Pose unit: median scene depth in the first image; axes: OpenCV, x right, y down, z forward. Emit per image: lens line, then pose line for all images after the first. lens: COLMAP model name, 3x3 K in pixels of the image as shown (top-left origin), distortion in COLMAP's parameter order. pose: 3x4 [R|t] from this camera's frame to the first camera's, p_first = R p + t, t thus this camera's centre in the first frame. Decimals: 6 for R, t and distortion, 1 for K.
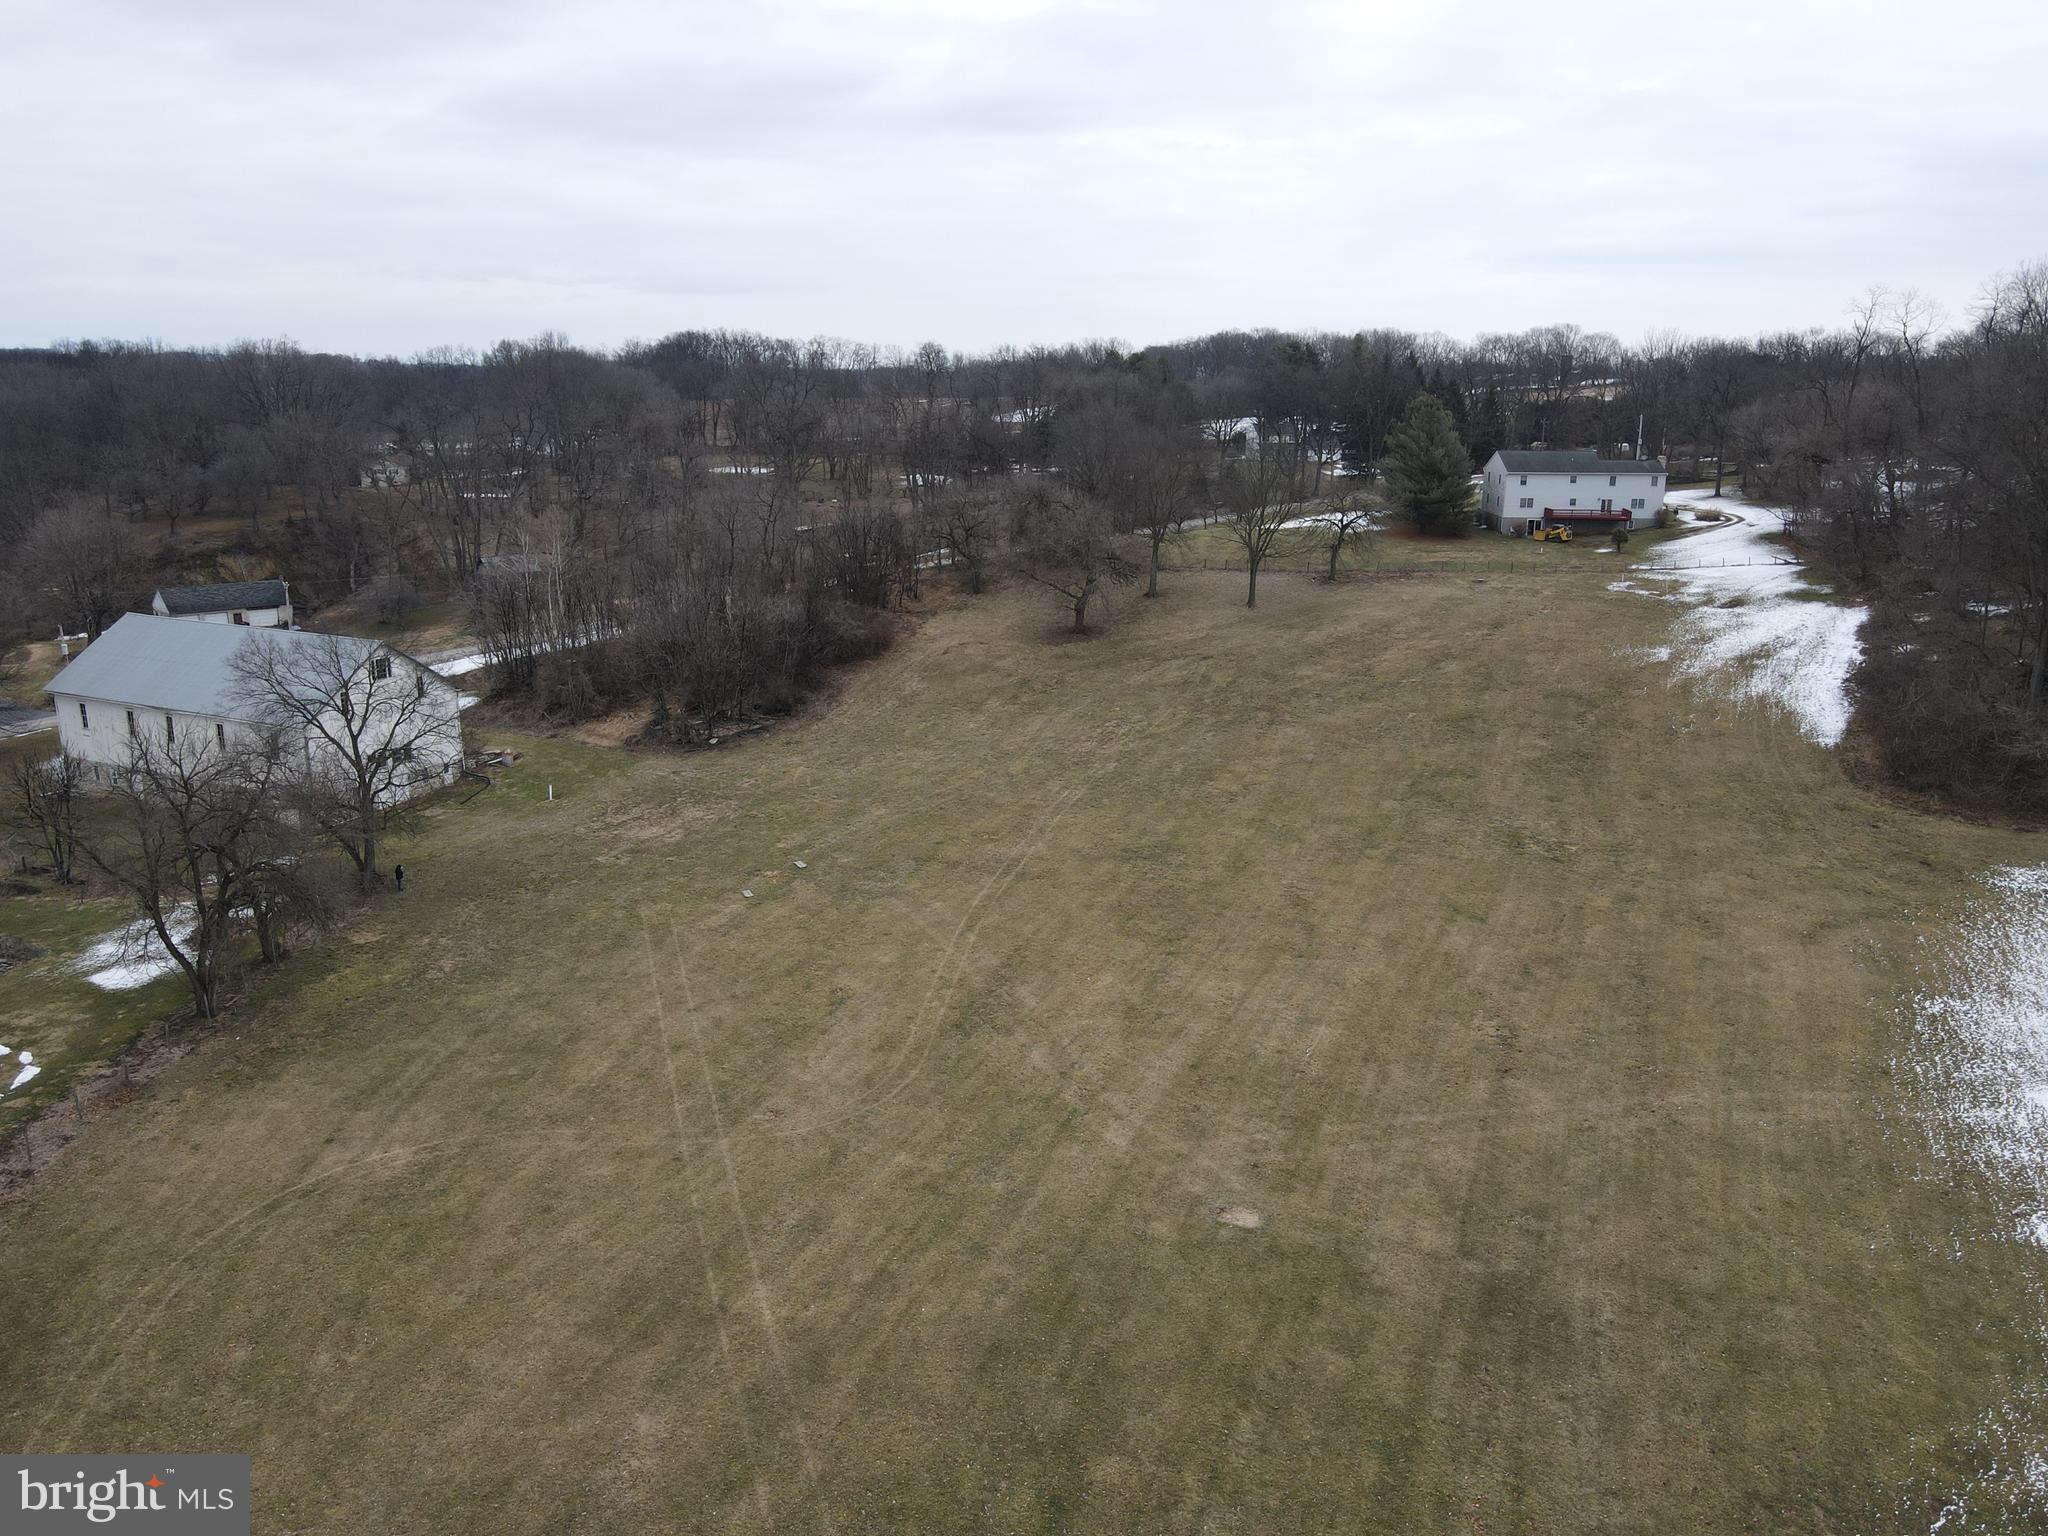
lens RADIAL K [[1511.1, 0, 1015.7], [0, 1511.1, 760.8], [0, 0, 1]] dist [-0.012476, 0.046594]
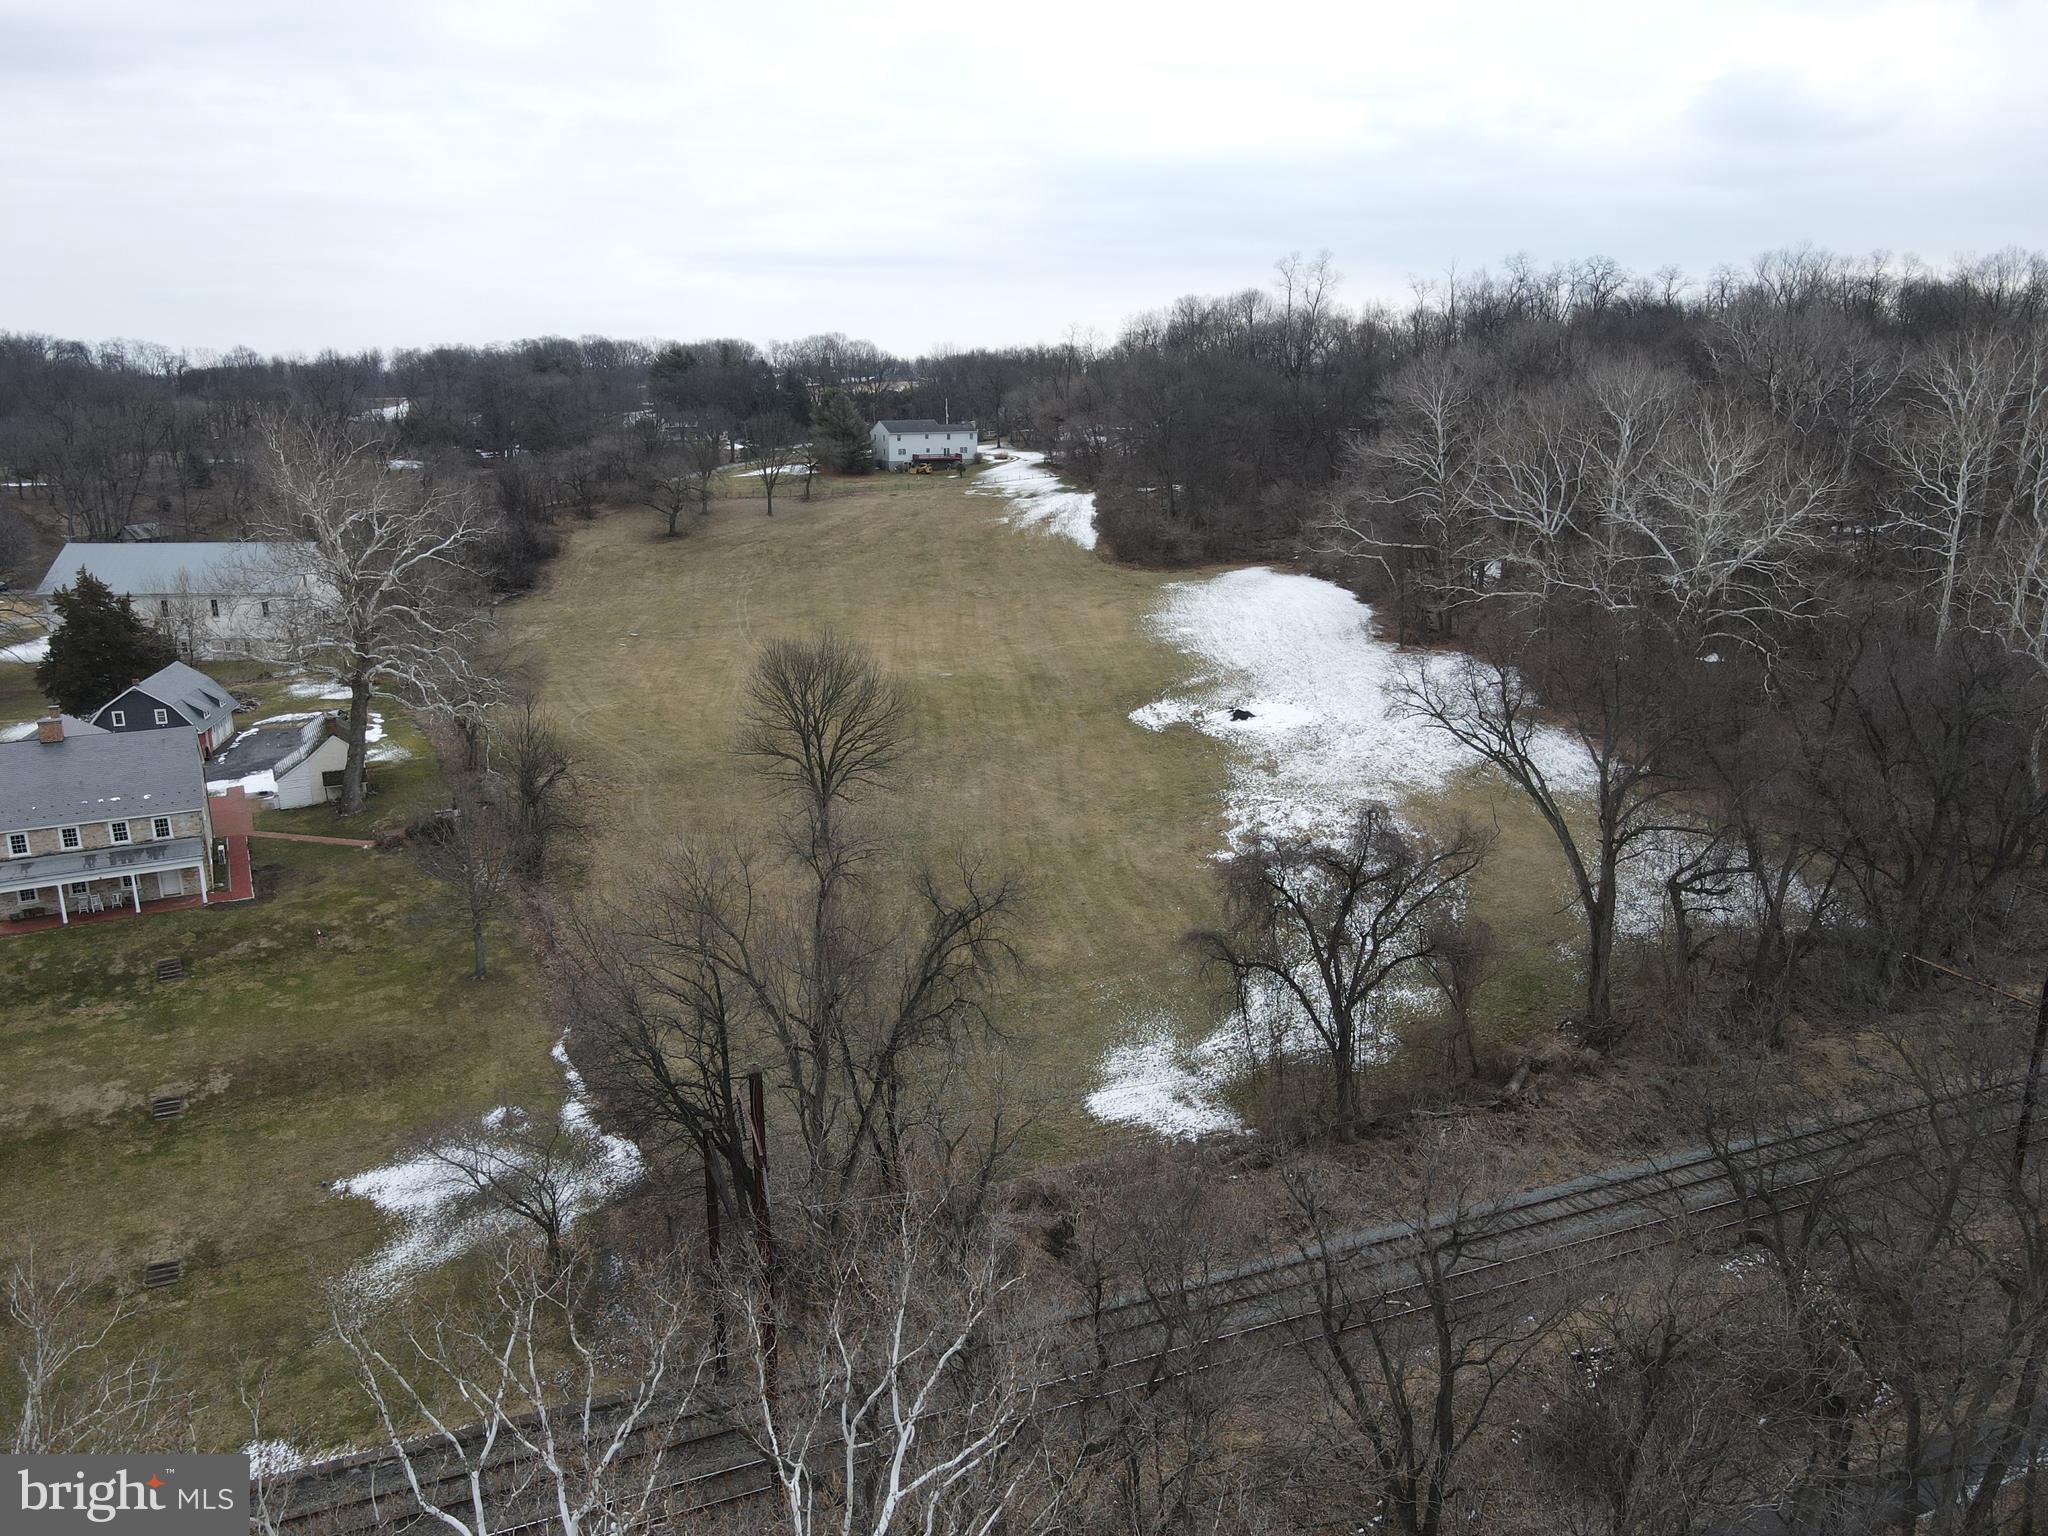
lens RADIAL K [[1509.1, 0, 1014.4], [0, 1509.1, 763.0], [0, 0, 1]] dist [-0.005886, 0.048894]
pose [[0.885514, -0.125365, 0.447380, -0.444458], [0.124912, 0.991694, 0.030650, 0.174424], [-0.447507, 0.028743, 0.893818, -0.683390]]
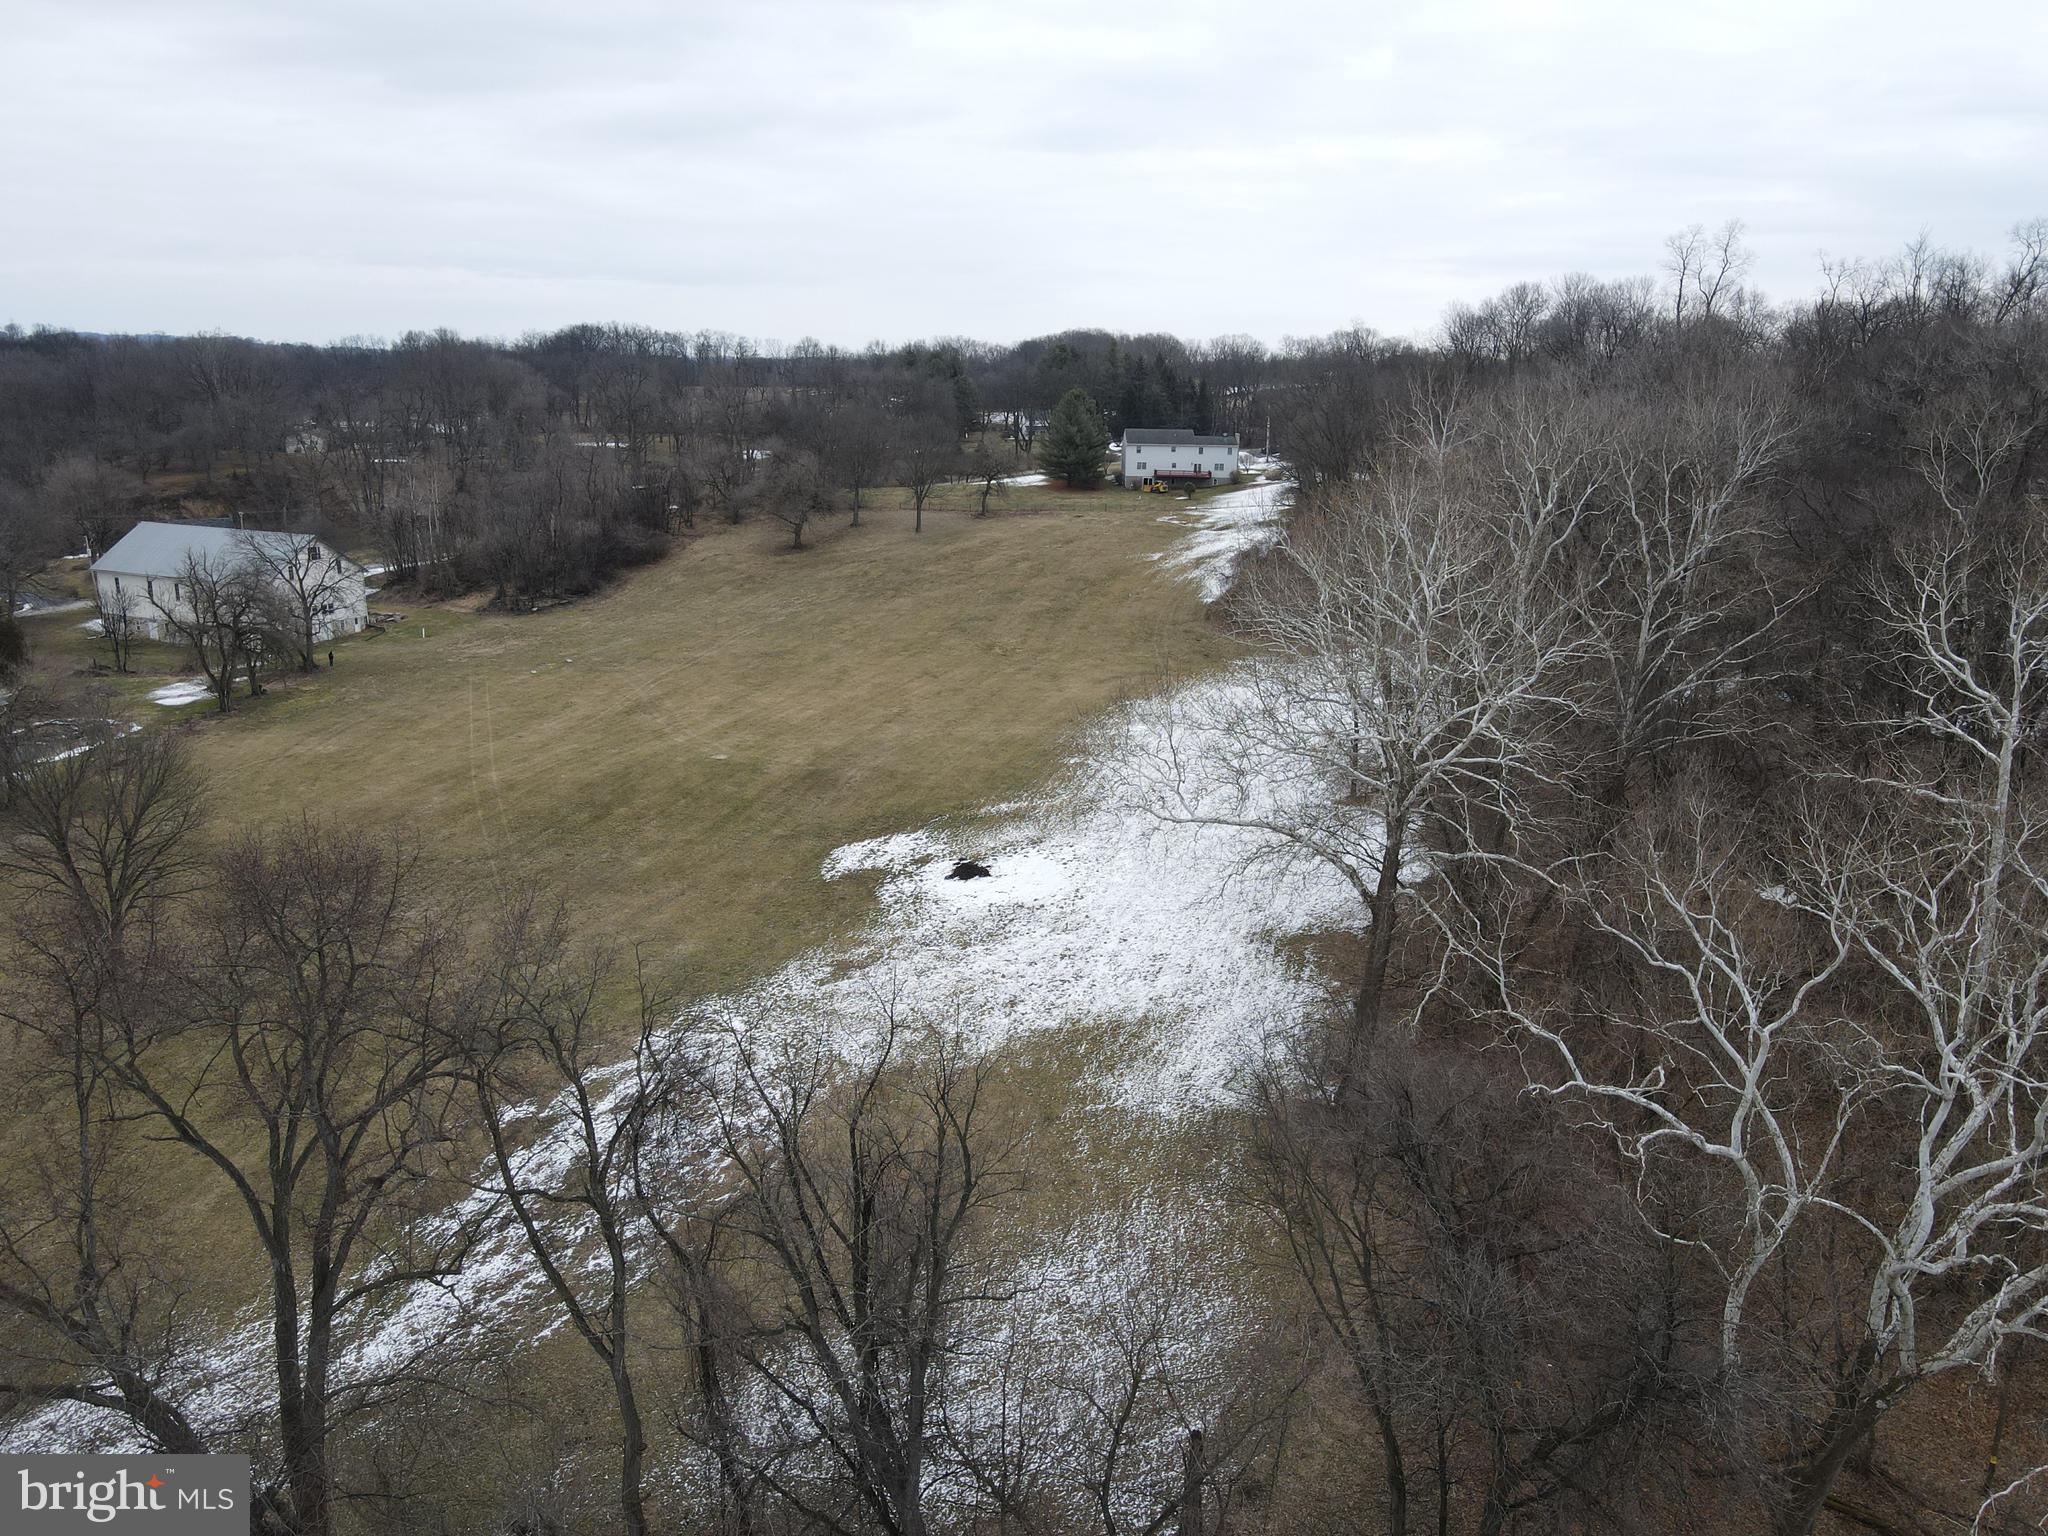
lens RADIAL K [[1509.1, 0, 1014.4], [0, 1509.1, 763.0], [0, 0, 1]] dist [-0.005886, 0.048894]
pose [[0.998909, -0.002091, 0.046645, 0.211838], [0.001746, 0.999971, 0.007431, 0.130530], [-0.046659, -0.007341, 0.998884, -0.547517]]
